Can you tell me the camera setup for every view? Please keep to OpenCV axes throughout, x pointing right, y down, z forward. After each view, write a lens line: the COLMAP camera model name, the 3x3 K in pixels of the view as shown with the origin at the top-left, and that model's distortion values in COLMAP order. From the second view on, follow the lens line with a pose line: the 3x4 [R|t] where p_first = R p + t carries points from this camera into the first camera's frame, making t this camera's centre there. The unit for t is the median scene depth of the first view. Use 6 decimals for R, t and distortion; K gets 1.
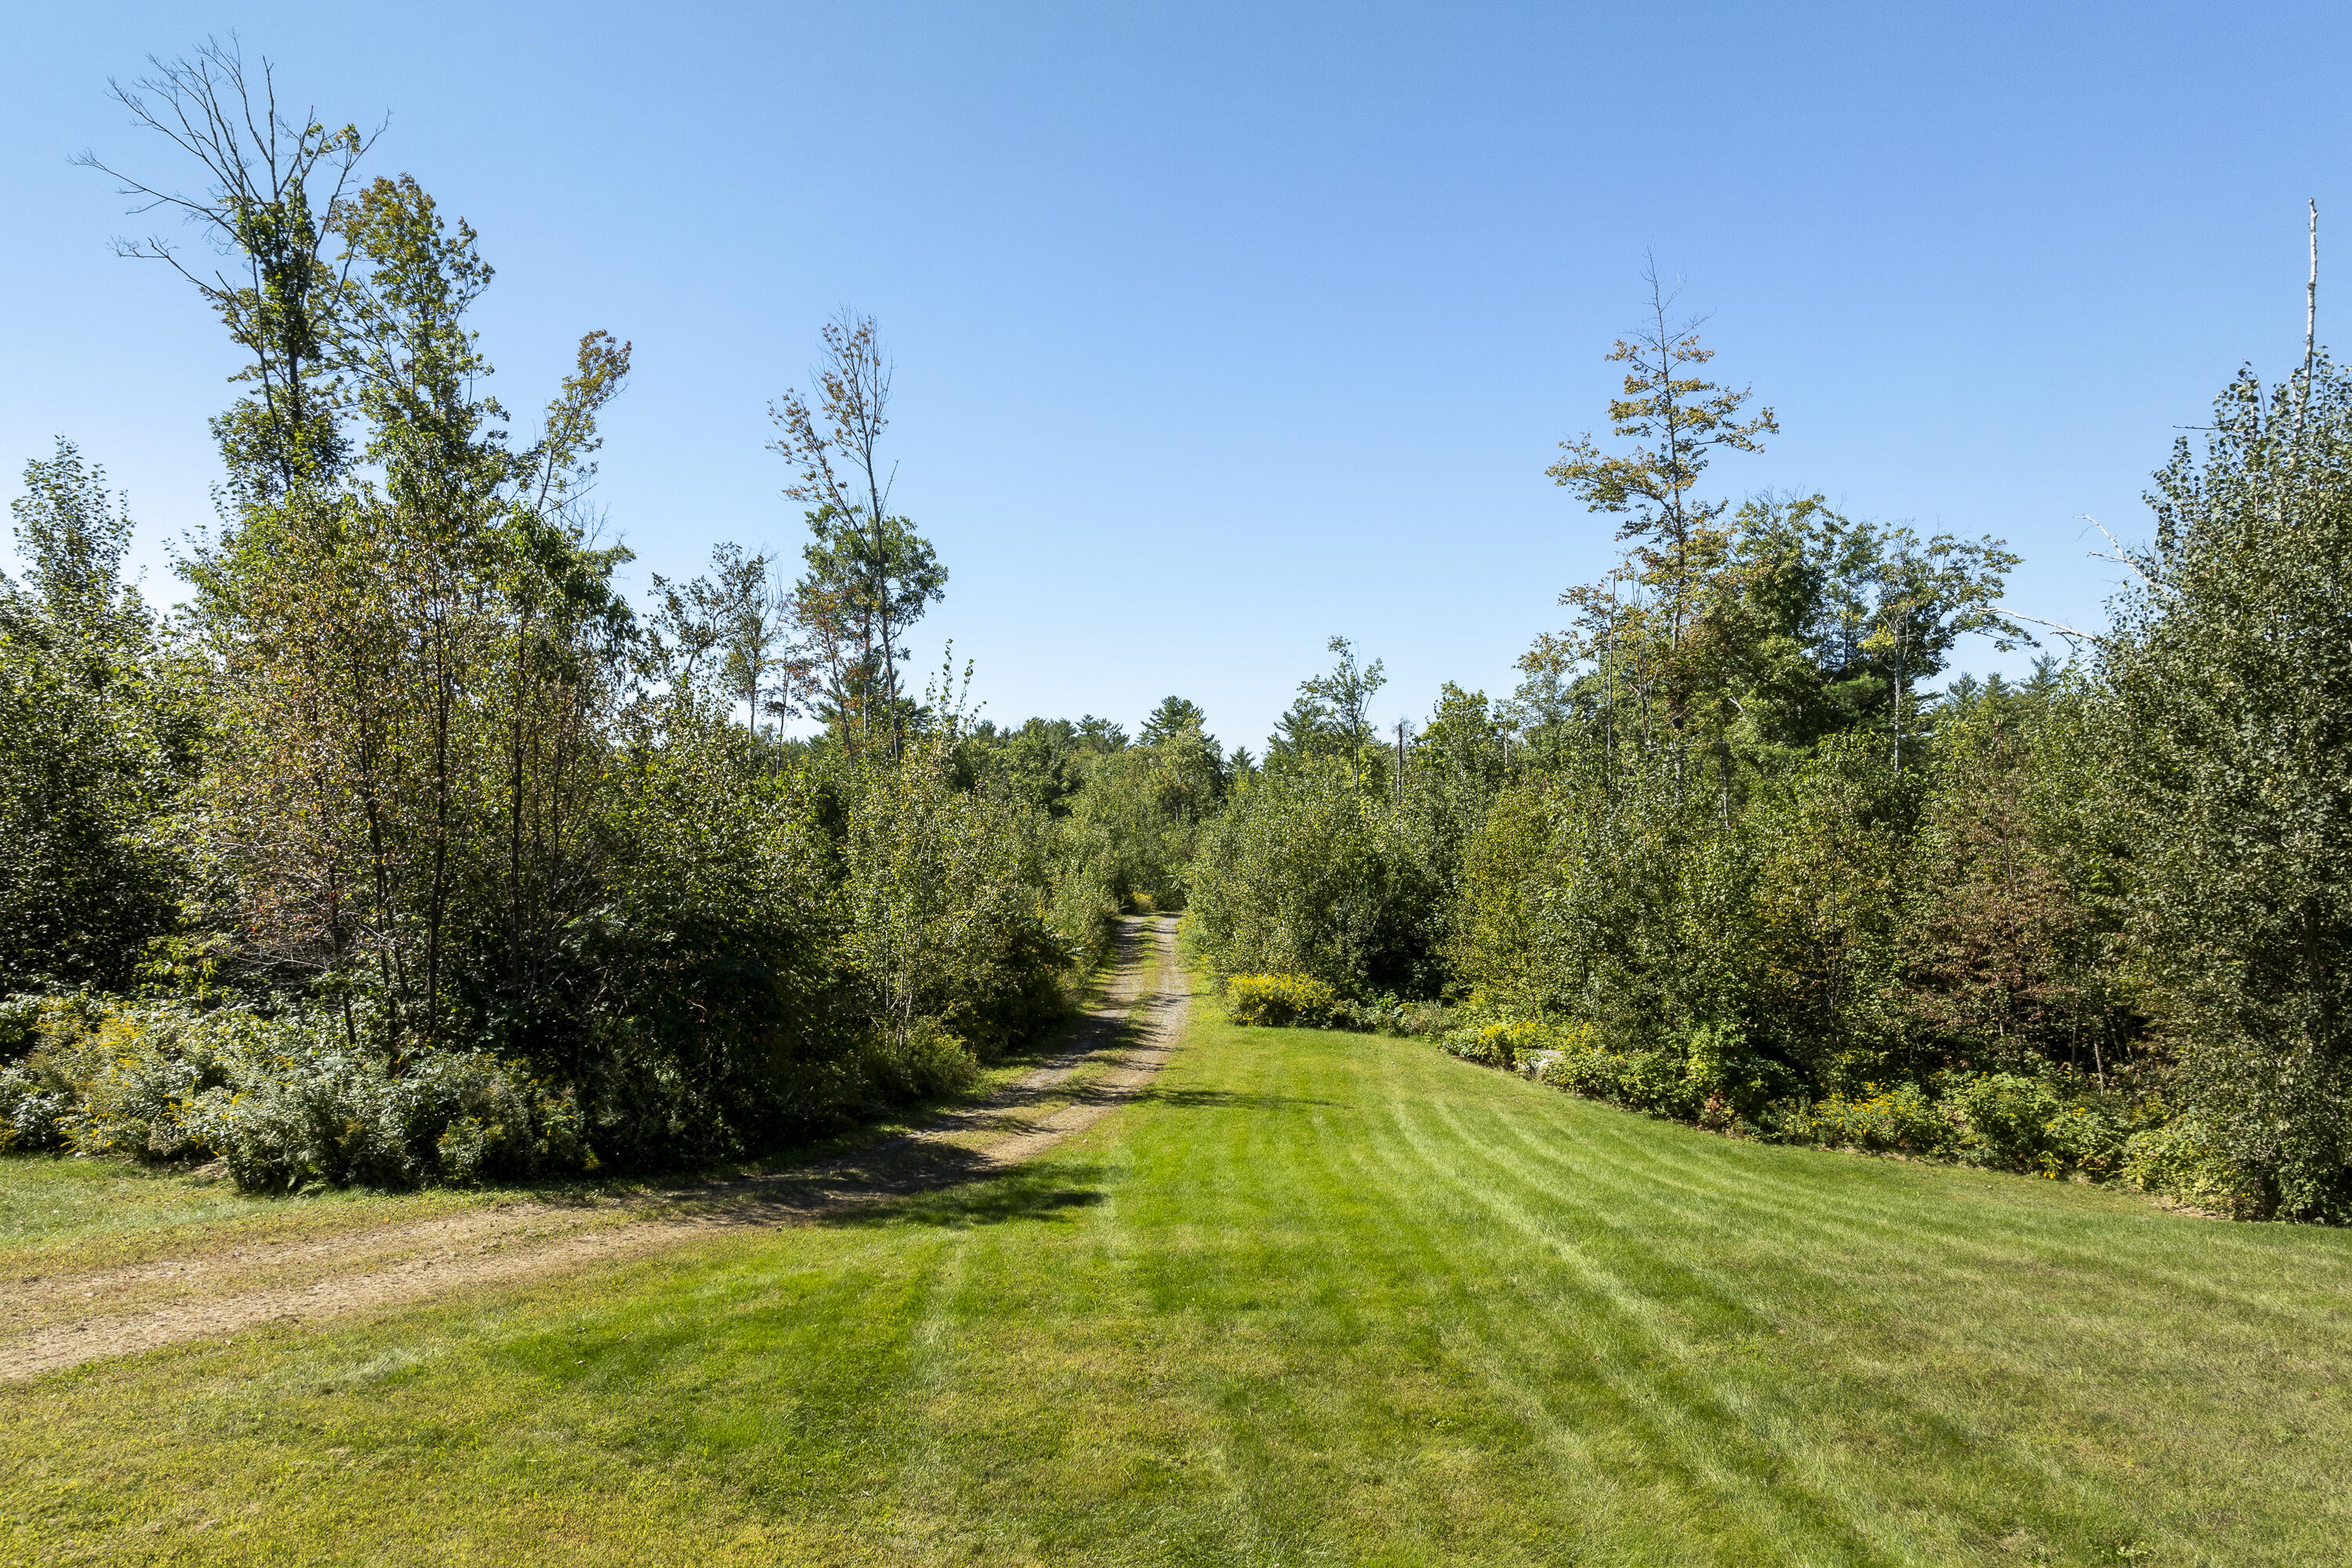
lens RADIAL K [[1718.7, 0, 1177.6], [0, 1718.7, 814.4], [0, 0, 1]] dist [0.035903, 0.000797]
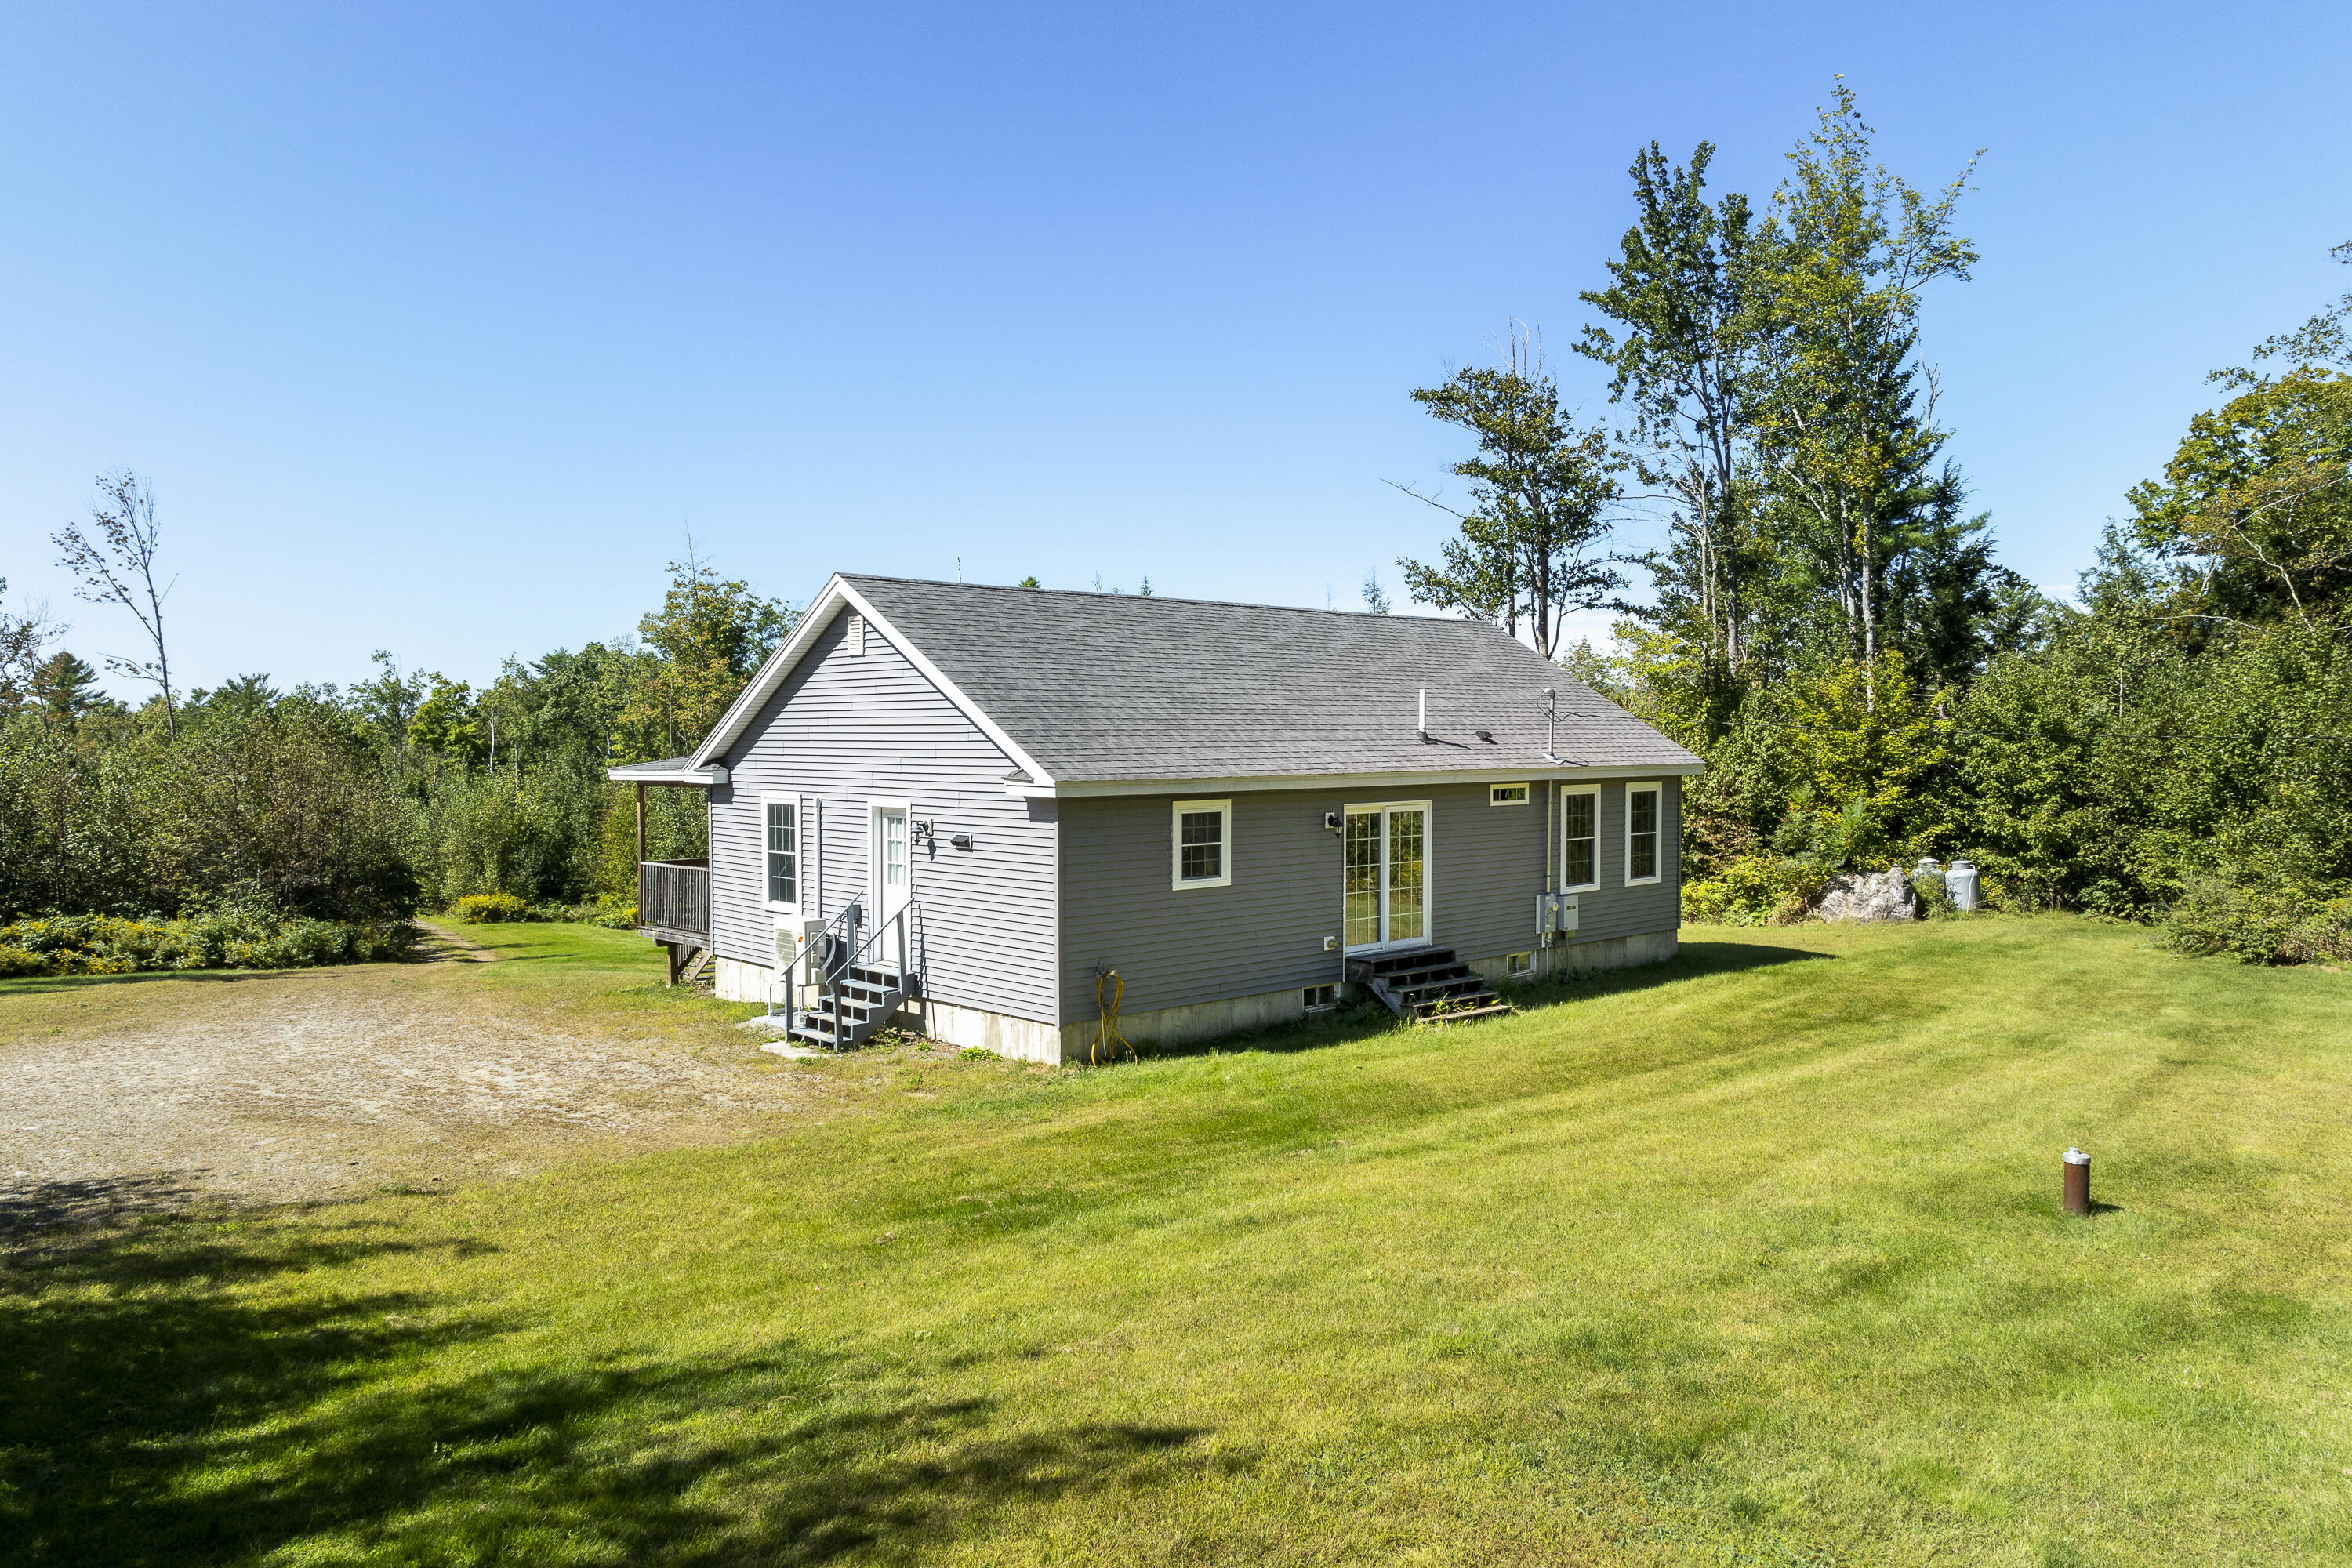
lens RADIAL K [[1718.7, 0, 1177.6], [0, 1718.7, 814.4], [0, 0, 1]] dist [0.035903, 0.000797]
pose [[0.807038, -0.029961, 0.589739, -0.439993], [0.008344, 0.999191, 0.039345, -0.058829], [-0.590441, -0.026832, 0.806635, -0.919008]]
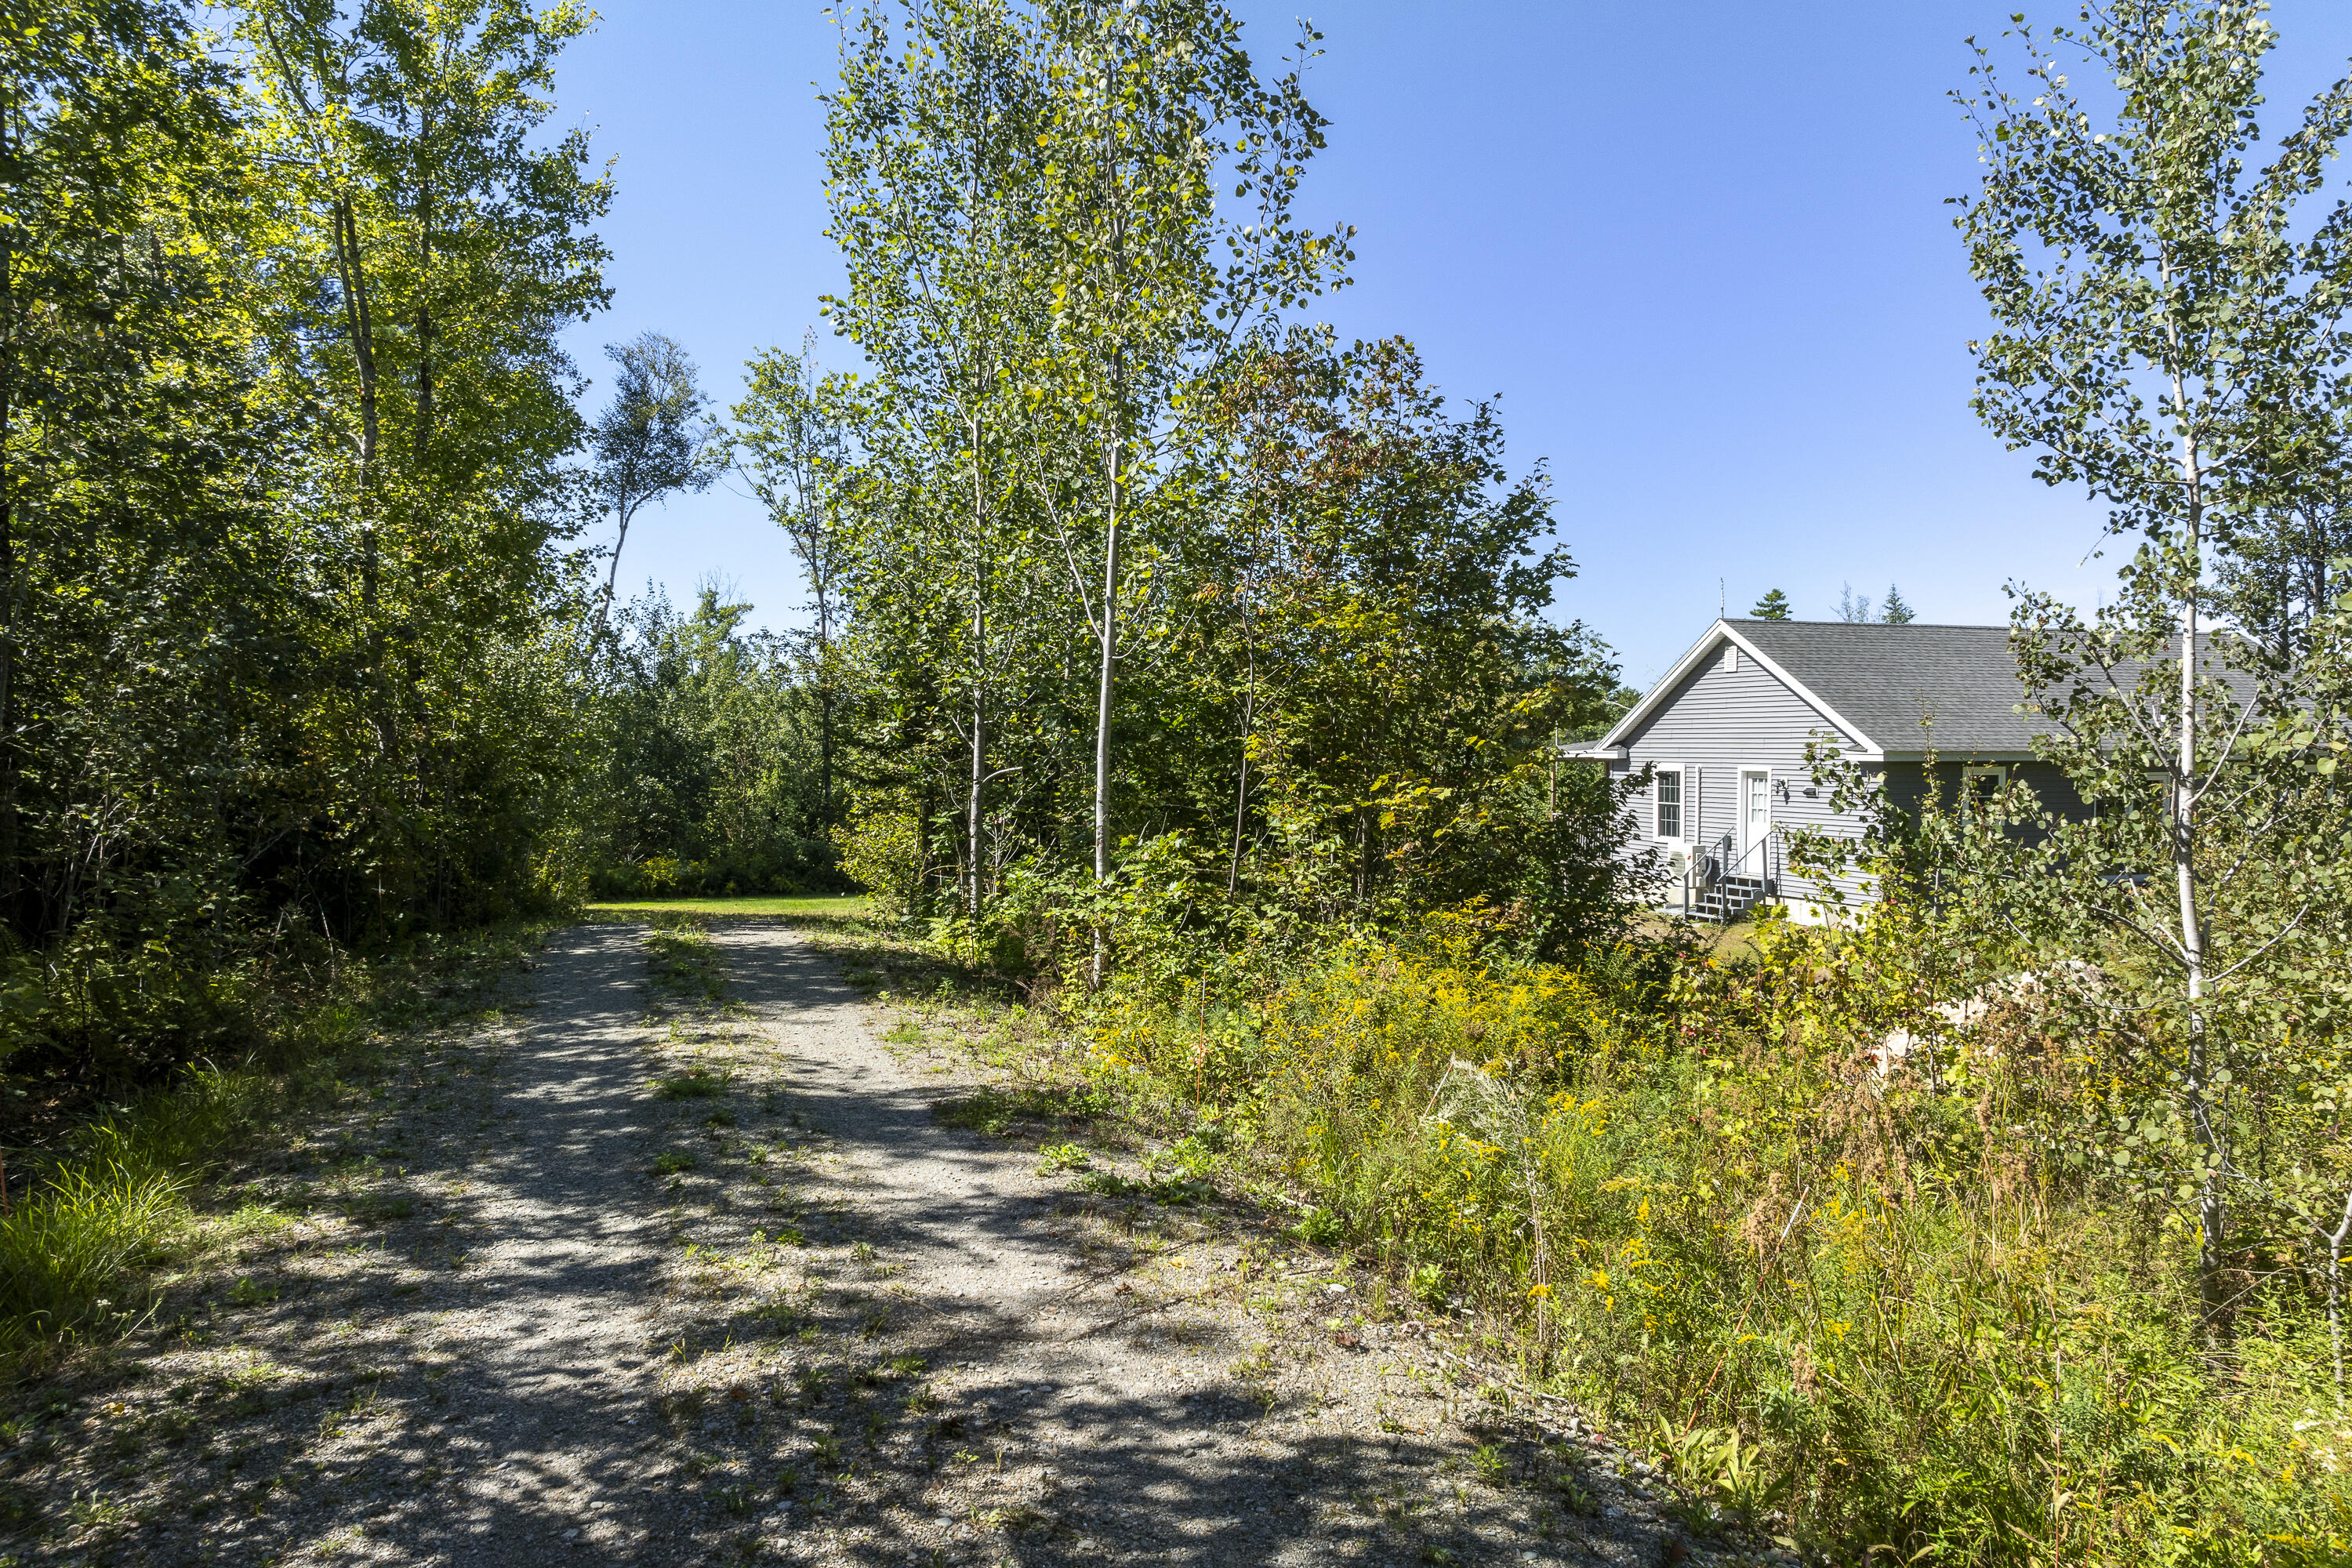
lens RADIAL K [[1701.2, 0, 1176.0], [0, 1701.2, 784.0], [0, 0, 1]] dist [0.038924, -0.058502]
pose [[0.975004, -0.004351, 0.222145, -0.660349], [0.001716, 0.999926, 0.012054, -0.043417], [-0.222181, -0.011371, 0.974939, -1.181364]]
